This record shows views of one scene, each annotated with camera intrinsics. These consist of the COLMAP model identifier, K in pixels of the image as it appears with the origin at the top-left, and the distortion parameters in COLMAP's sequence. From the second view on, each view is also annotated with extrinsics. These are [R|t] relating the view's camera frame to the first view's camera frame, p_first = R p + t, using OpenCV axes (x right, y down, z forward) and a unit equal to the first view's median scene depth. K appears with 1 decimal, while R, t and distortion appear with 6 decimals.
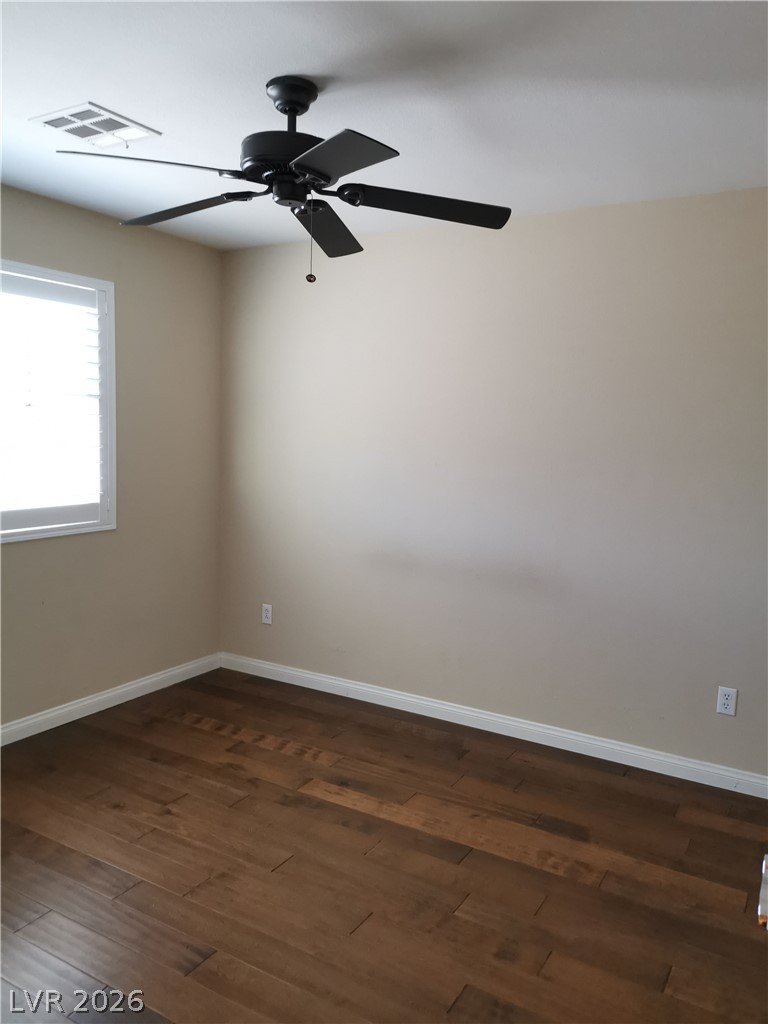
lens RADIAL K [[787.2, 0, 386.9], [0, 787.2, 512.6], [0, 0, 1]] dist [0.061479, -0.046973]
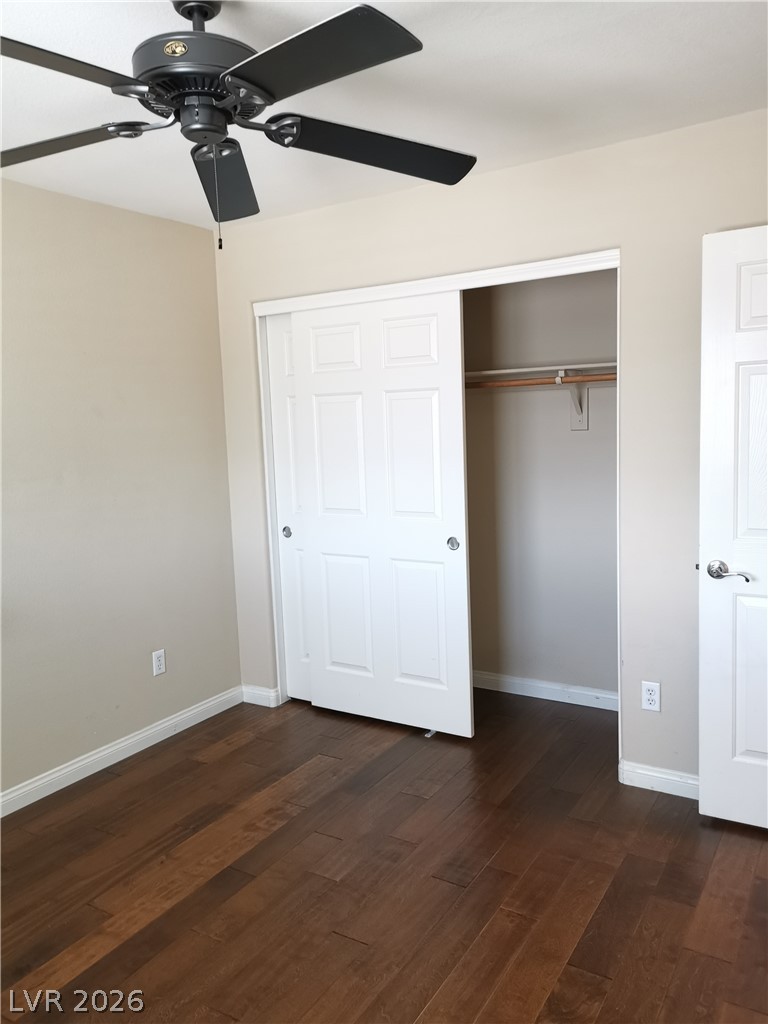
lens RADIAL K [[787.2, 0, 382.6], [0, 787.2, 503.4], [0, 0, 1]] dist [0.061479, -0.046973]
pose [[0.019902, -0.134331, 0.990737, -0.756122], [0.148697, 0.980310, 0.129931, -0.098773], [-0.988683, 0.144733, 0.039485, 0.698558]]
